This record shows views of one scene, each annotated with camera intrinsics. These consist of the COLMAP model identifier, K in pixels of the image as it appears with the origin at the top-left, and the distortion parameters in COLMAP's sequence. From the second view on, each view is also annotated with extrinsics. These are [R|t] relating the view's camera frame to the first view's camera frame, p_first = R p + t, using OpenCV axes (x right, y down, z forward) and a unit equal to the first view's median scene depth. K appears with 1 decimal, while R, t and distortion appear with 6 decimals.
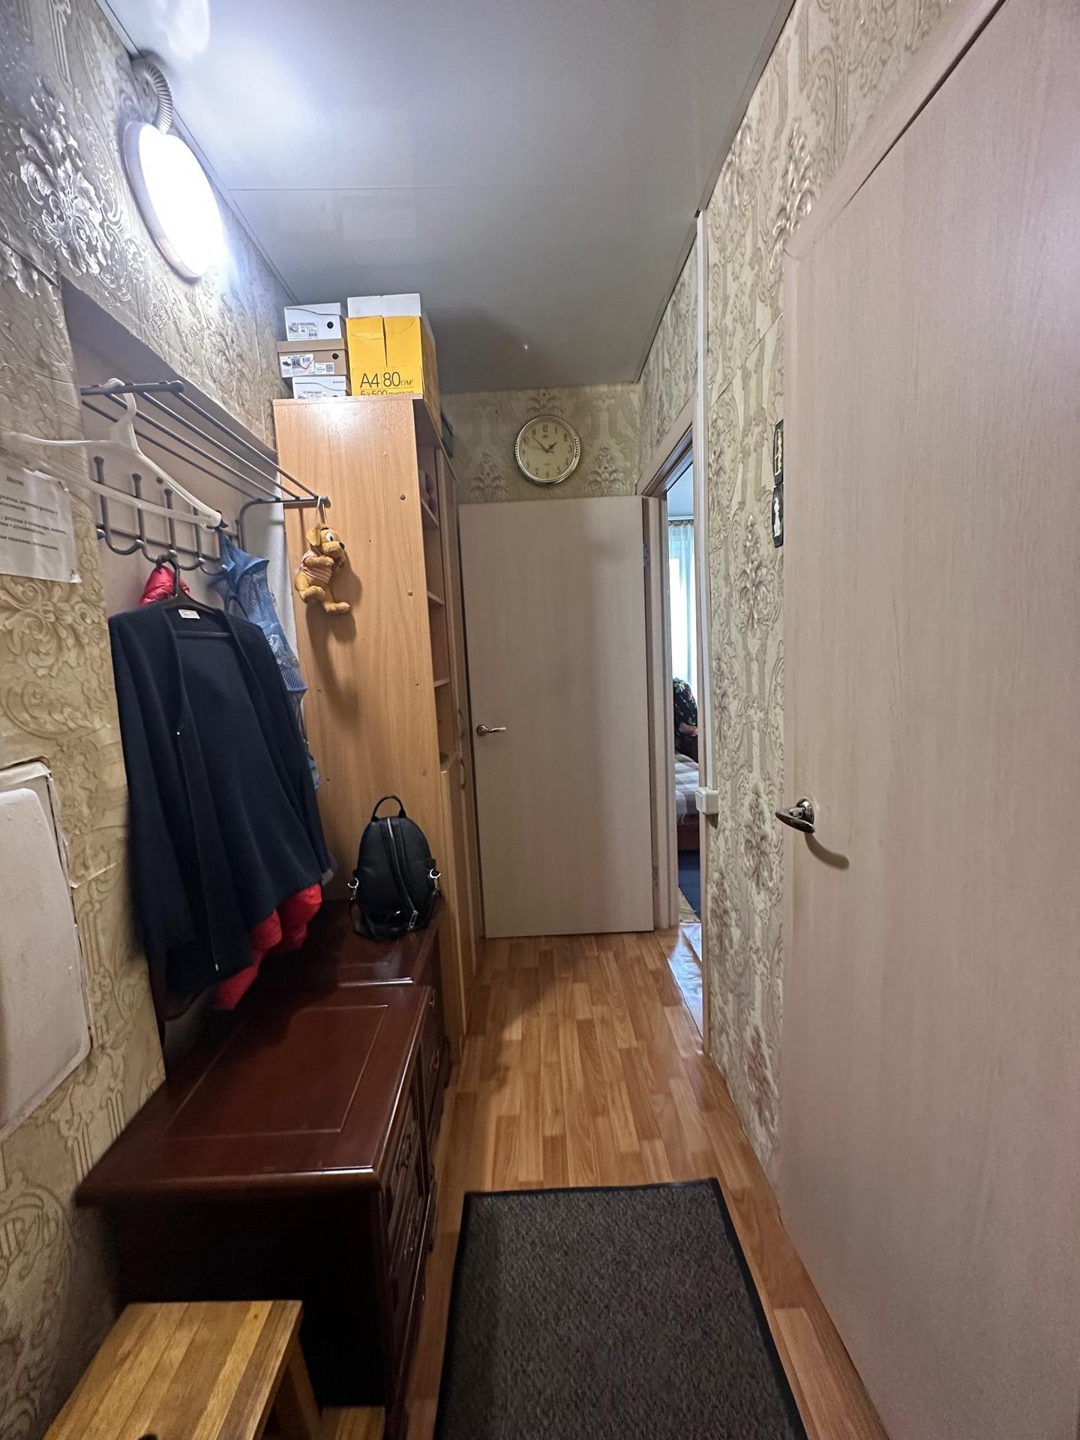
lens RADIAL K [[577.6, 0, 536.4], [0, 577.6, 721.0], [0, 0, 1]] dist [0.003935, 0.000259]
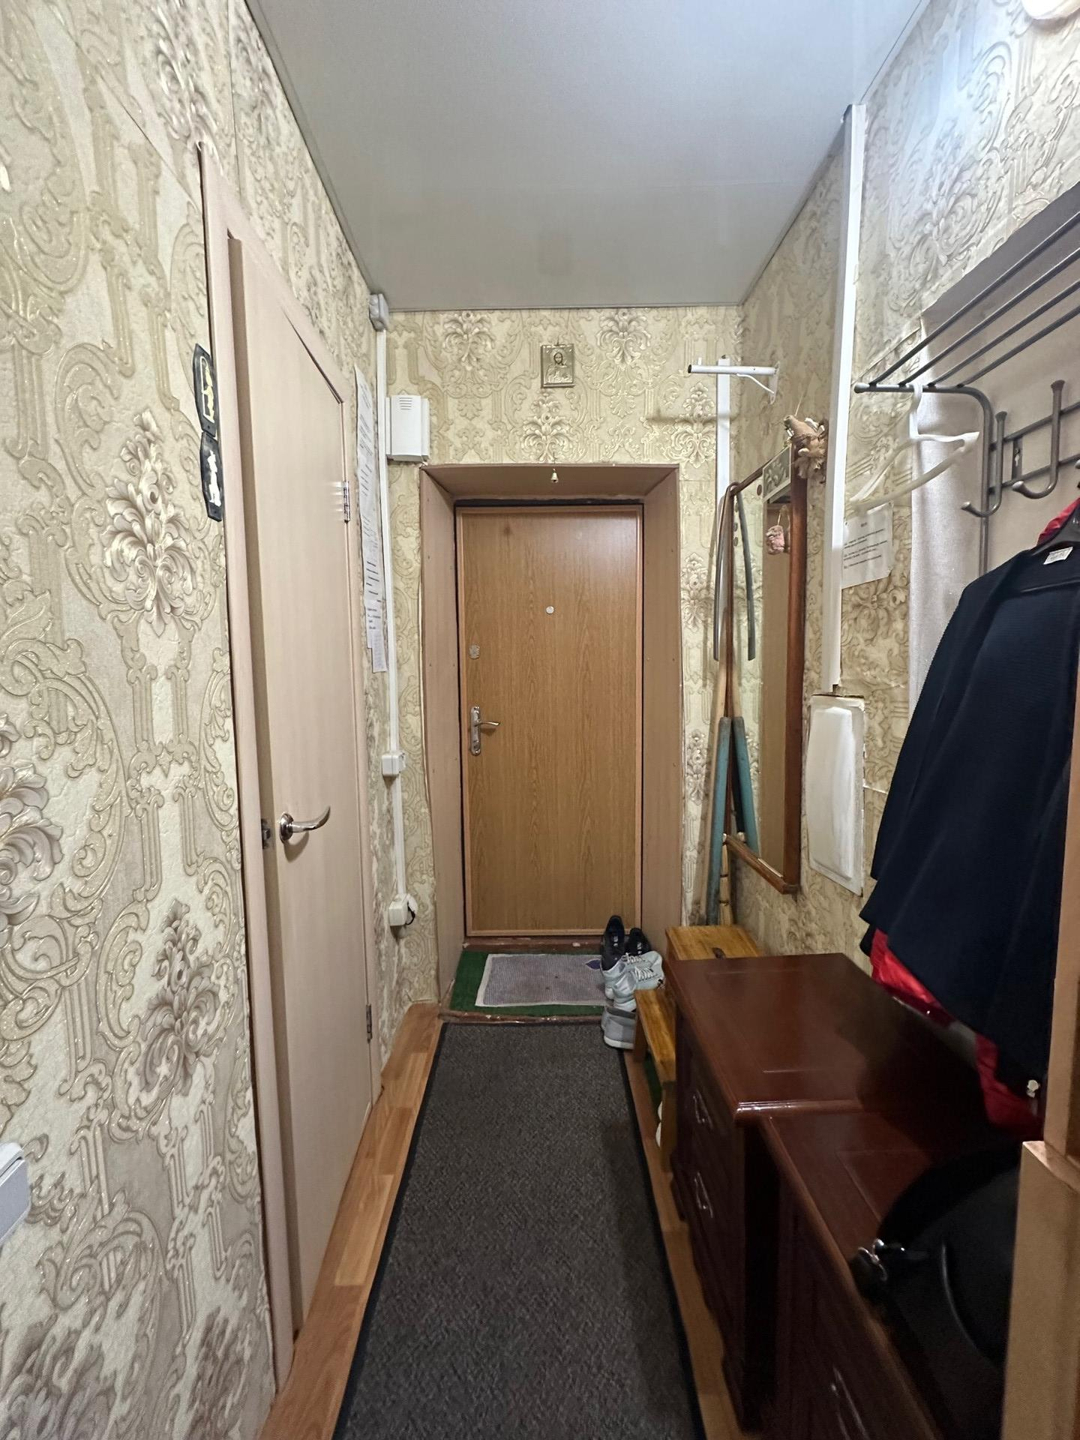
lens RADIAL K [[577.6, 0, 539.1], [0, 577.6, 714.6], [0, 0, 1]] dist [0.003935, 0.000259]
pose [[-0.998102, 0.061571, 0.001407, 0.030928], [0.060533, 0.976544, 0.206634, -0.246201], [0.011349, 0.206327, -0.978417, 2.324837]]
